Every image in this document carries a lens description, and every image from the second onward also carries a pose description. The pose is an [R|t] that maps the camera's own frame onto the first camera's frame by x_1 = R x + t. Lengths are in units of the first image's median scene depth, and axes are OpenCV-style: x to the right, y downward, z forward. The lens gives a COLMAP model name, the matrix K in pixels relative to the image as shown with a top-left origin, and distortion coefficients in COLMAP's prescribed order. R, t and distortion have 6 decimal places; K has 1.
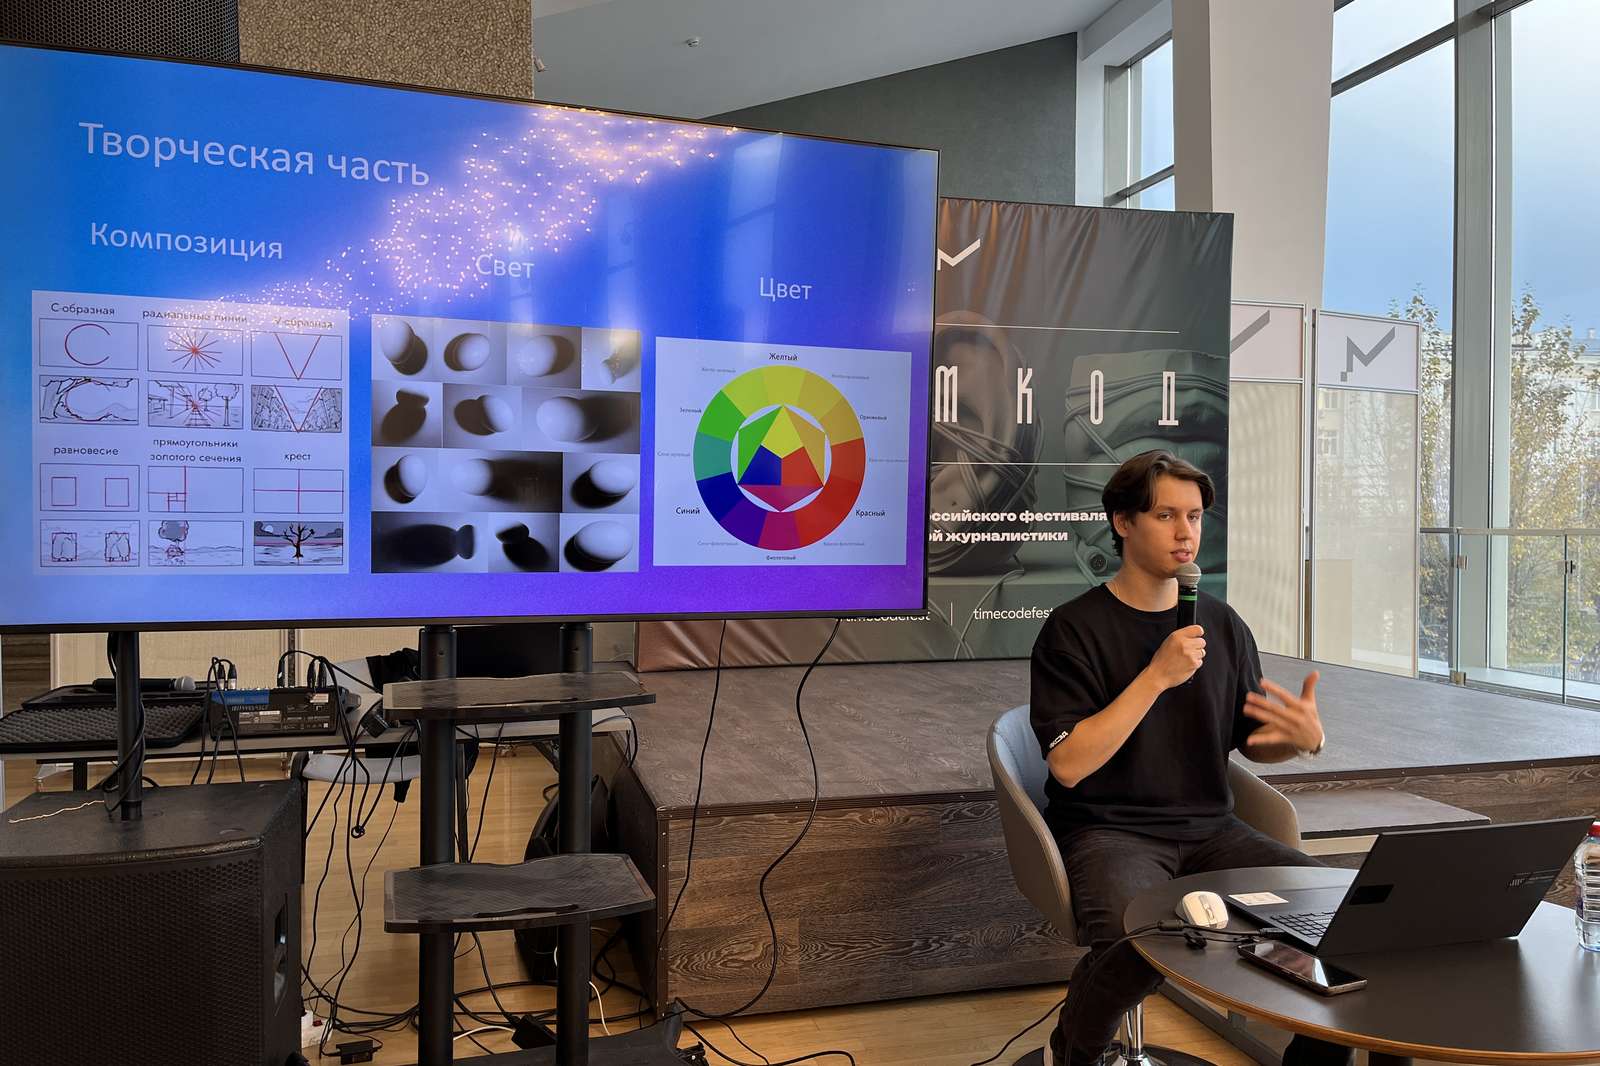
lens RADIAL K [[1199.4, 0, 804.7], [0, 1199.4, 542.5], [0, 0, 1]] dist [0.040678, -0.045266]
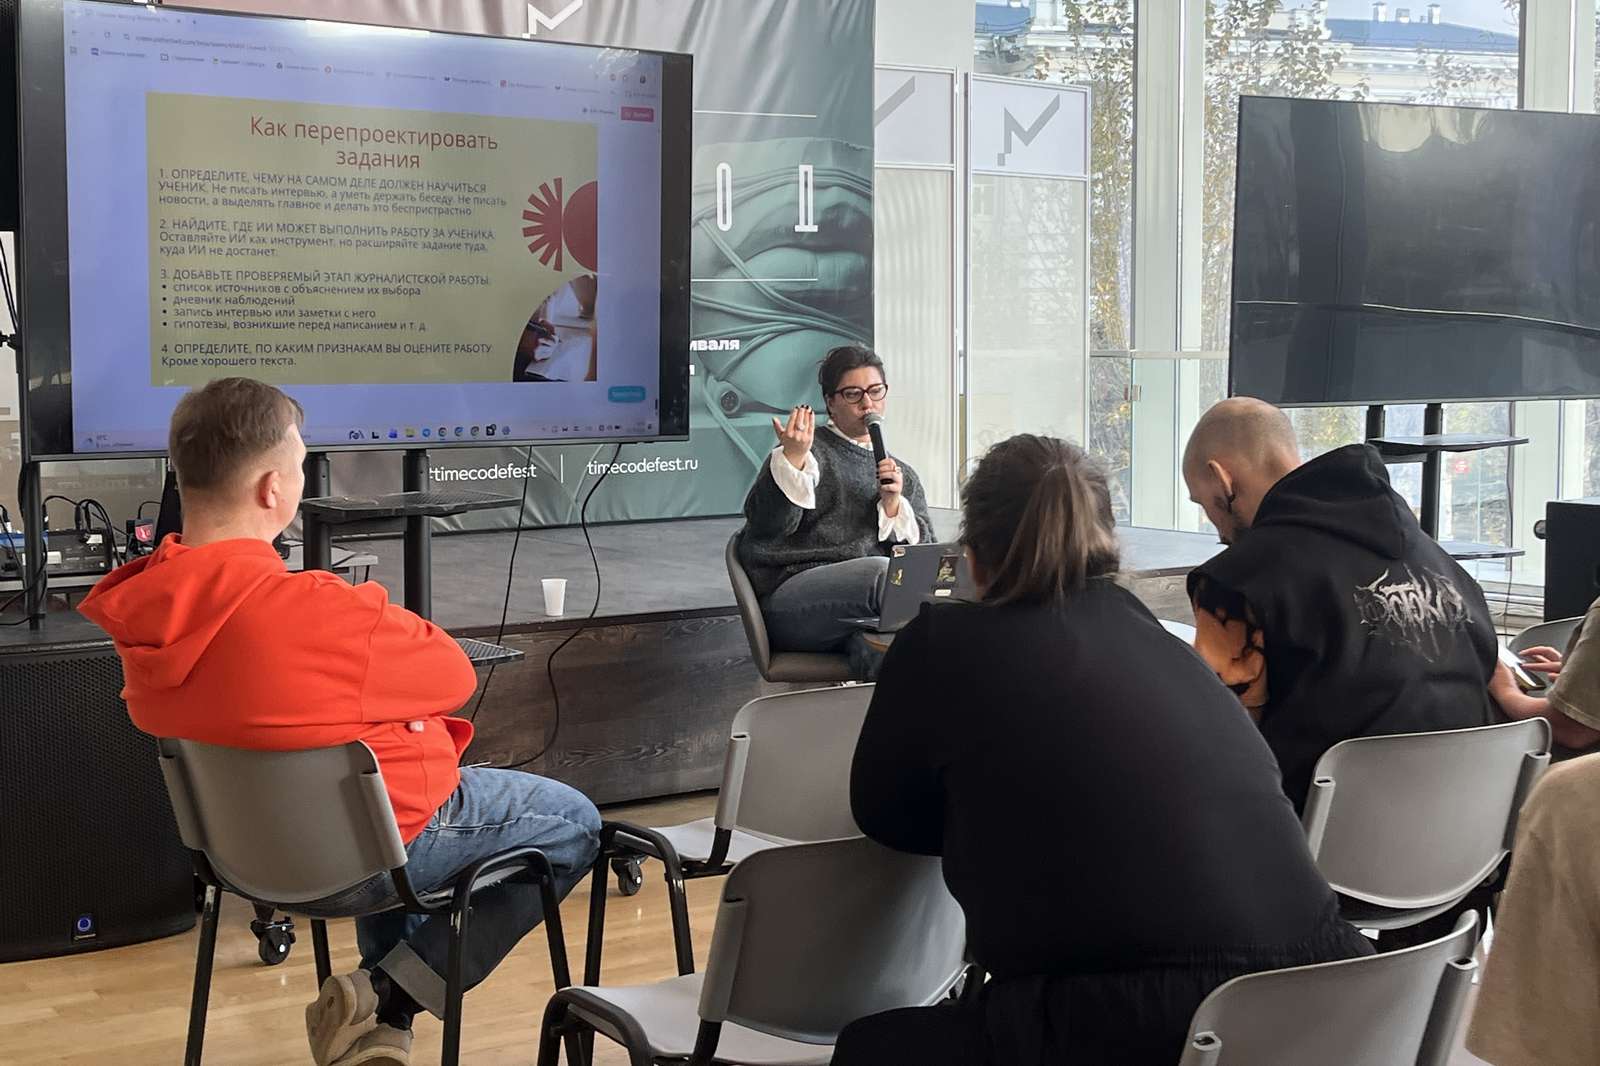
lens RADIAL K [[2343.5, 0, 802.5], [0, 2343.5, 543.2], [0, 0, 1]] dist [0.190364, 0.000000]
pose [[0.944848, -0.040250, 0.325027, -0.234826], [0.017281, 0.997164, 0.073249, -0.003095], [-0.327053, -0.063592, 0.942864, -0.534927]]
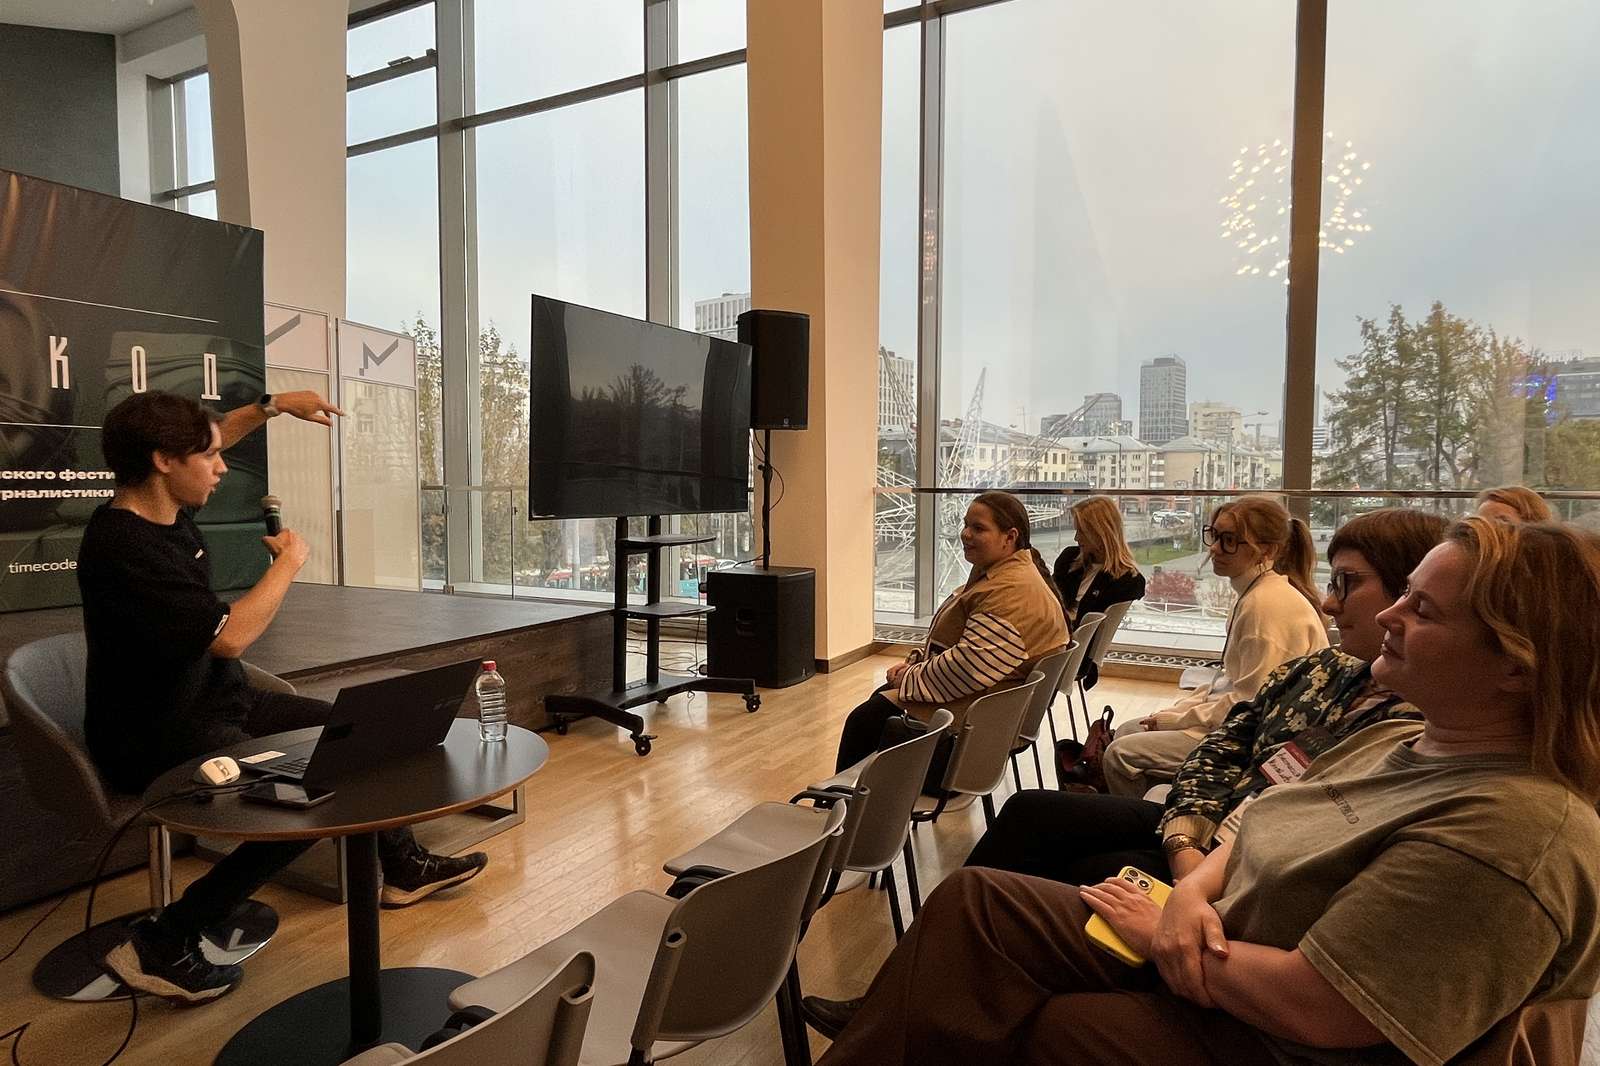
lens RADIAL K [[911.2, 0, 786.4], [0, 911.2, 537.8], [0, 0, 1]] dist [-0.012377, 0.005191]
pose [[0.669812, -0.044367, 0.741204, 0.011284], [0.013821, 0.998785, 0.047295, 0.005279], [-0.742402, -0.021435, 0.669611, -0.029670]]
